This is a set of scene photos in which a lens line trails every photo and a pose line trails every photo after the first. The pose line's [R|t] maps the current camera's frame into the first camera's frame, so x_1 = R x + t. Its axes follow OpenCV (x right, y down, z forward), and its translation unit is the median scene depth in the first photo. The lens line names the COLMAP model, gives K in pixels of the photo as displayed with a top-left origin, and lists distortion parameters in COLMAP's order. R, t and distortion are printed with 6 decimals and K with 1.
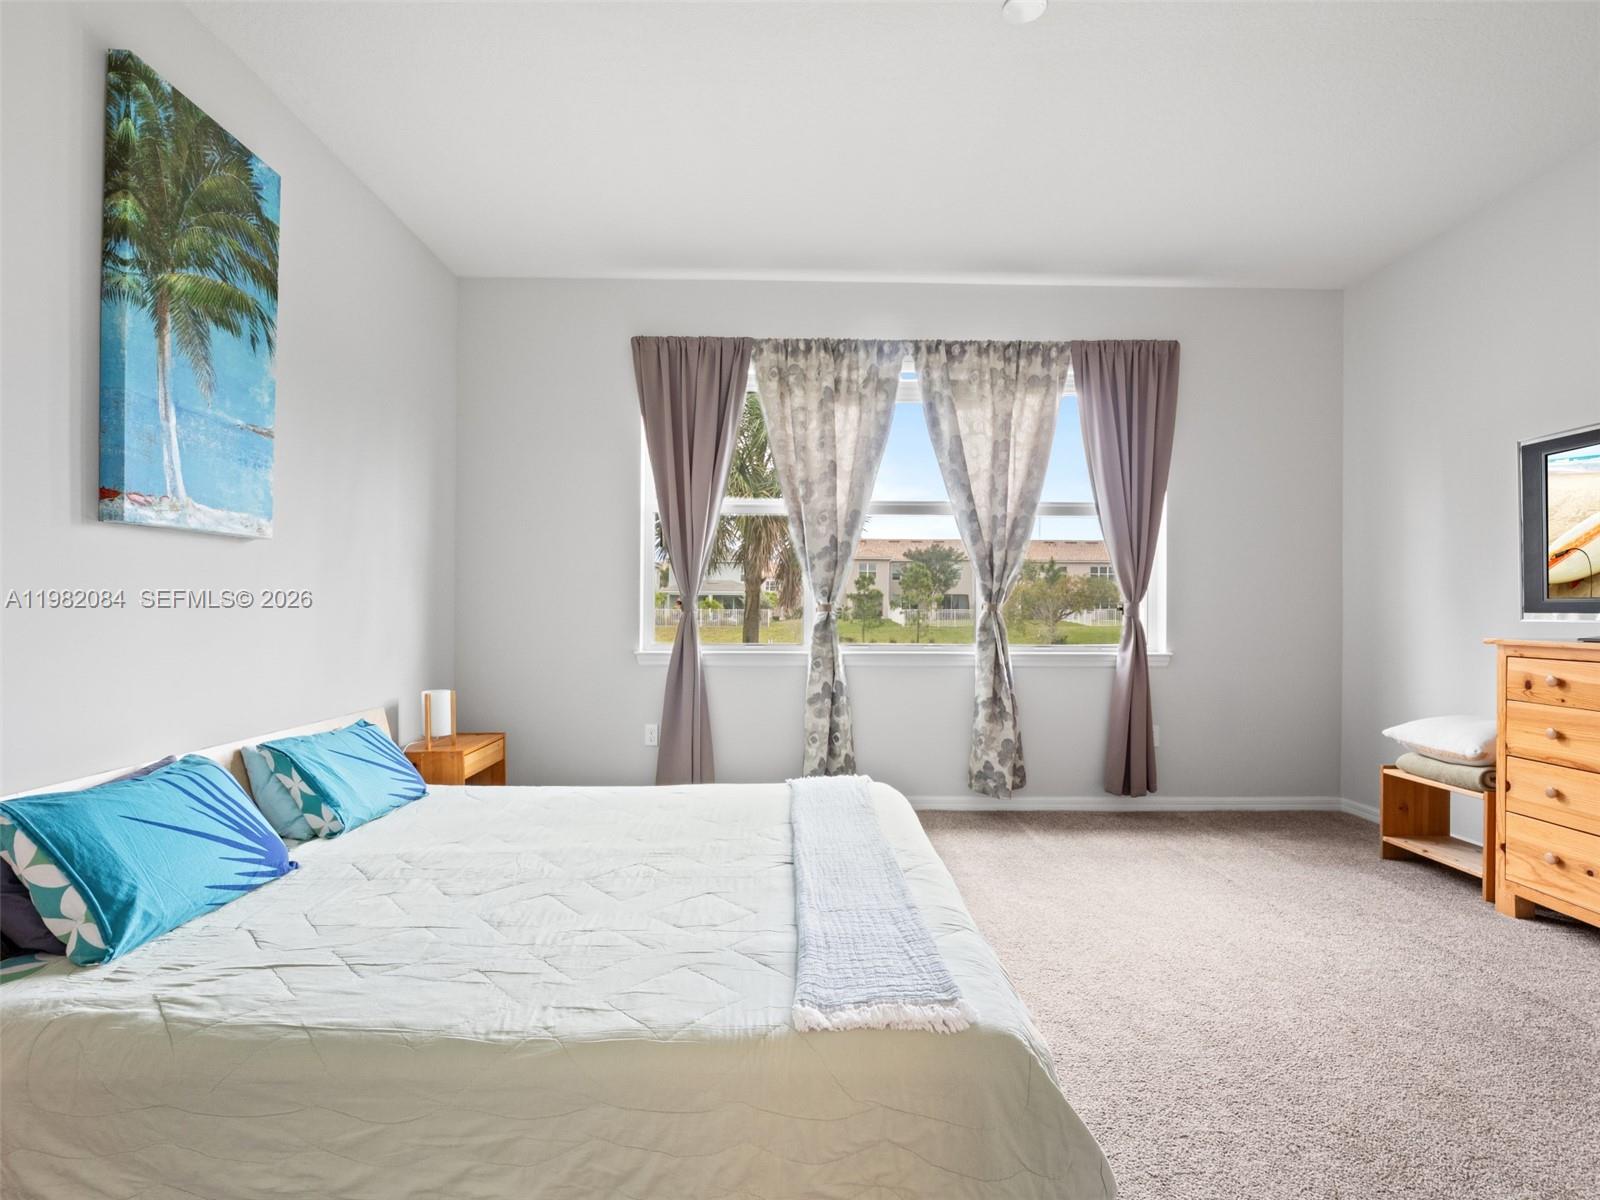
lens RADIAL K [[788.3, 0, 795.6], [0, 788.3, 622.0], [0, 0, 1]] dist [0.000884, -0.013520]
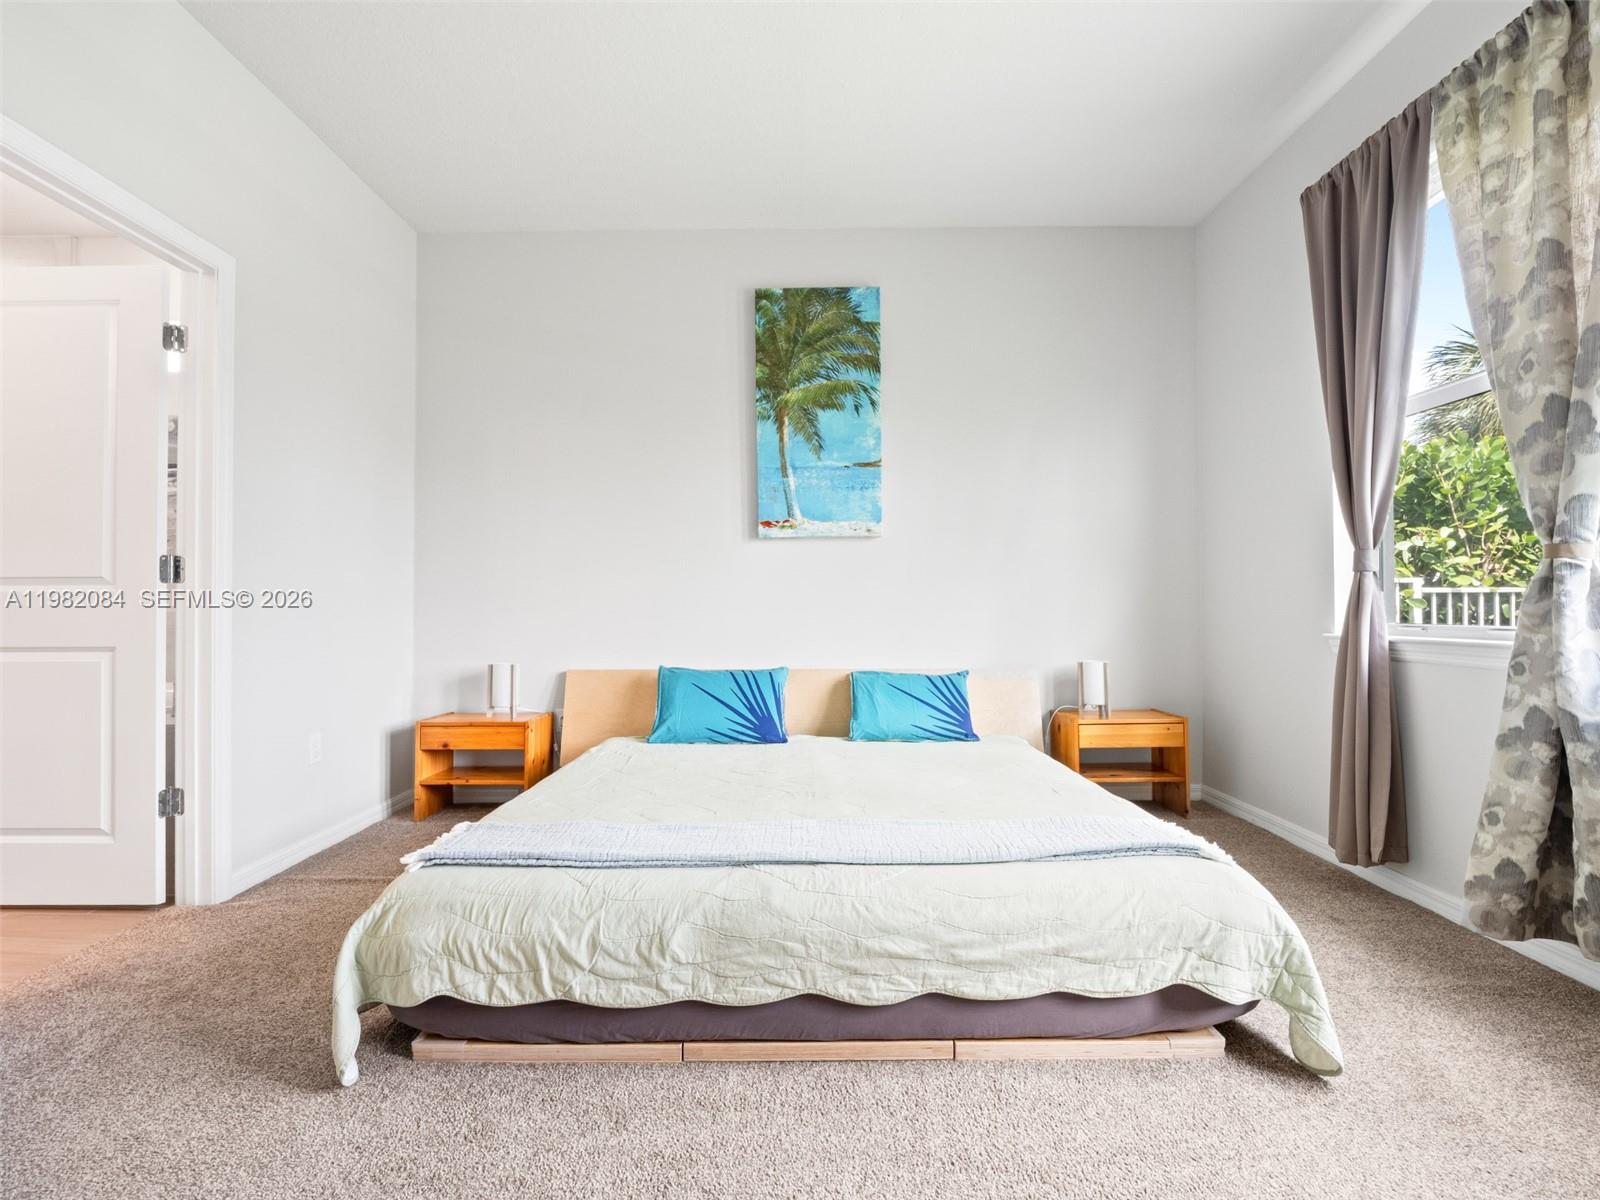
lens RADIAL K [[788.7, 0, 791.7], [0, 788.7, 605.0], [0, 0, 1]] dist [-0.016606, 0.000029]
pose [[-0.020143, -0.006264, -0.999777, 0.526686], [-0.011212, 0.999919, -0.006039, 0.022670], [0.999734, 0.011088, -0.020211, 0.567958]]
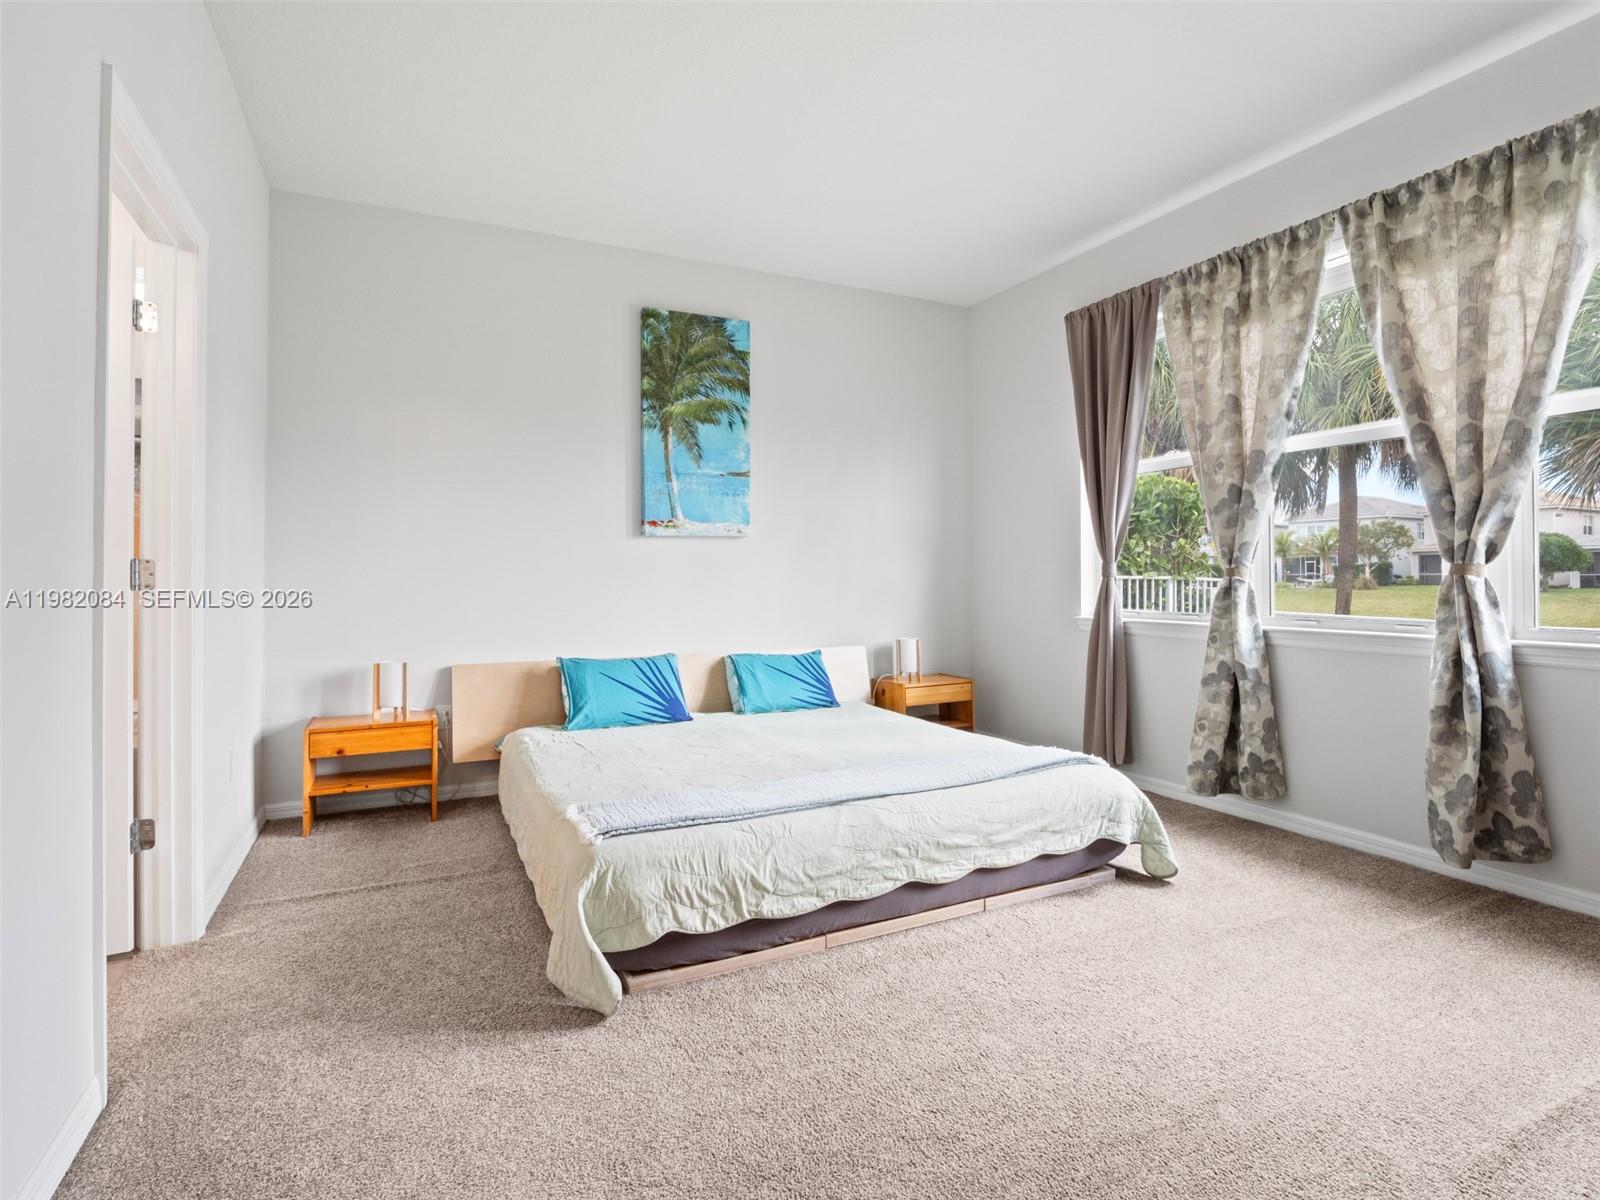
lens RADIAL K [[816.0, 0, 800.9], [0, 816.0, 581.5], [0, 0, 1]] dist [-0.013922, -0.000484]
pose [[0.427035, -0.000312, -0.904235, 0.637123], [-0.008015, 0.999959, -0.004130, -0.001044], [0.904199, 0.009011, 0.427016, 0.230460]]
